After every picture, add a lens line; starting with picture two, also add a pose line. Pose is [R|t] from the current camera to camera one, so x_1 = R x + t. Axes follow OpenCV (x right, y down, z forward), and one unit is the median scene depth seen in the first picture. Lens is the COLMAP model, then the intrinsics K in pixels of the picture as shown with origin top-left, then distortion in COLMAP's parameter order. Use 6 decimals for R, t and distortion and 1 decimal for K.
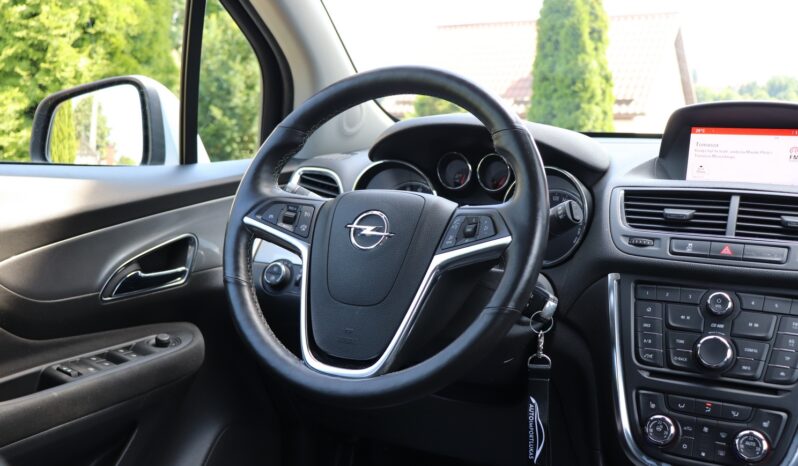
lens RADIAL K [[836.3, 0, 399.0], [0, 836.3, 221.6], [0, 0, 1]] dist [-0.023396, -0.001534]
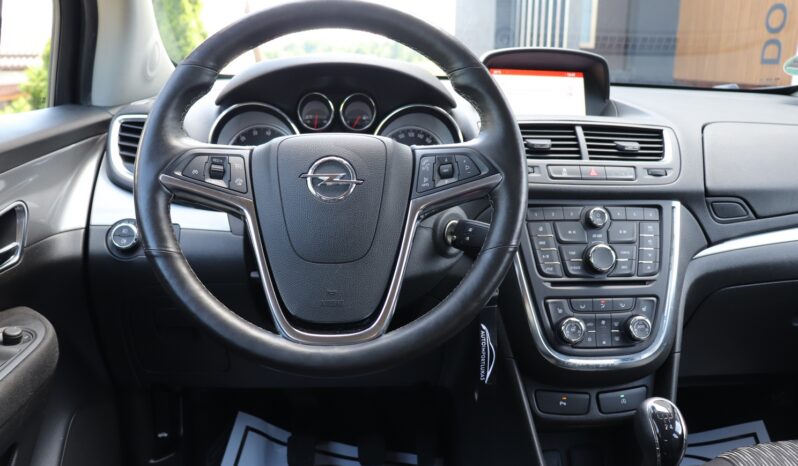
lens RADIAL K [[671.4, 0, 399.9], [0, 671.4, 221.2], [0, 0, 1]] dist [-0.175394, 0.170426]
pose [[0.841954, -0.111988, 0.527800, -0.343573], [0.057560, 0.991283, 0.118508, -0.024247], [-0.536471, -0.069398, 0.841061, 0.339046]]
